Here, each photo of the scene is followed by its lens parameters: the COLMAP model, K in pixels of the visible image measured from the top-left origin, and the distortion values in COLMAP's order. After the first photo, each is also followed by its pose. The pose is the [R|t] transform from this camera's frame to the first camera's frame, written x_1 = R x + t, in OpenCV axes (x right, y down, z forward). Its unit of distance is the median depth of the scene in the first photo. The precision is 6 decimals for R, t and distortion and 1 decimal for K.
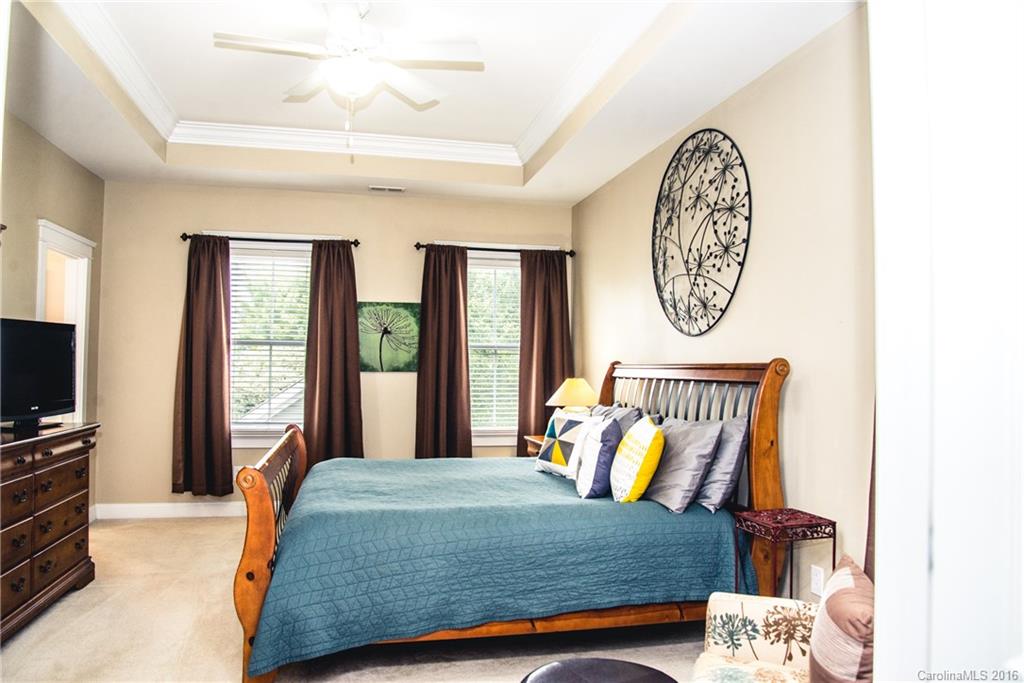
lens RADIAL K [[709.4, 0, 504.9], [0, 709.4, 351.1], [0, 0, 1]] dist [-0.075214, 0.001767]
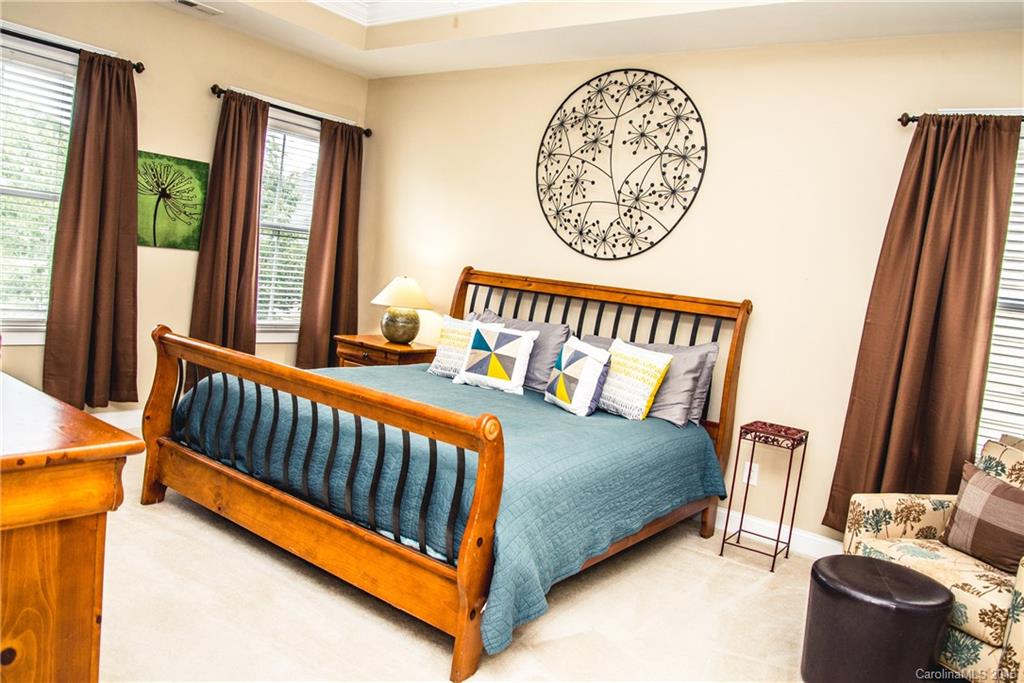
lens RADIAL K [[730.4, 0, 512.0], [0, 730.4, 341.5], [0, 0, 1]] dist [-0.077895, 0.008521]
pose [[0.752348, 0.013211, 0.658634, -0.600366], [-0.122792, 0.985089, 0.120505, -0.015970], [-0.647221, -0.171537, 0.742752, 0.246329]]
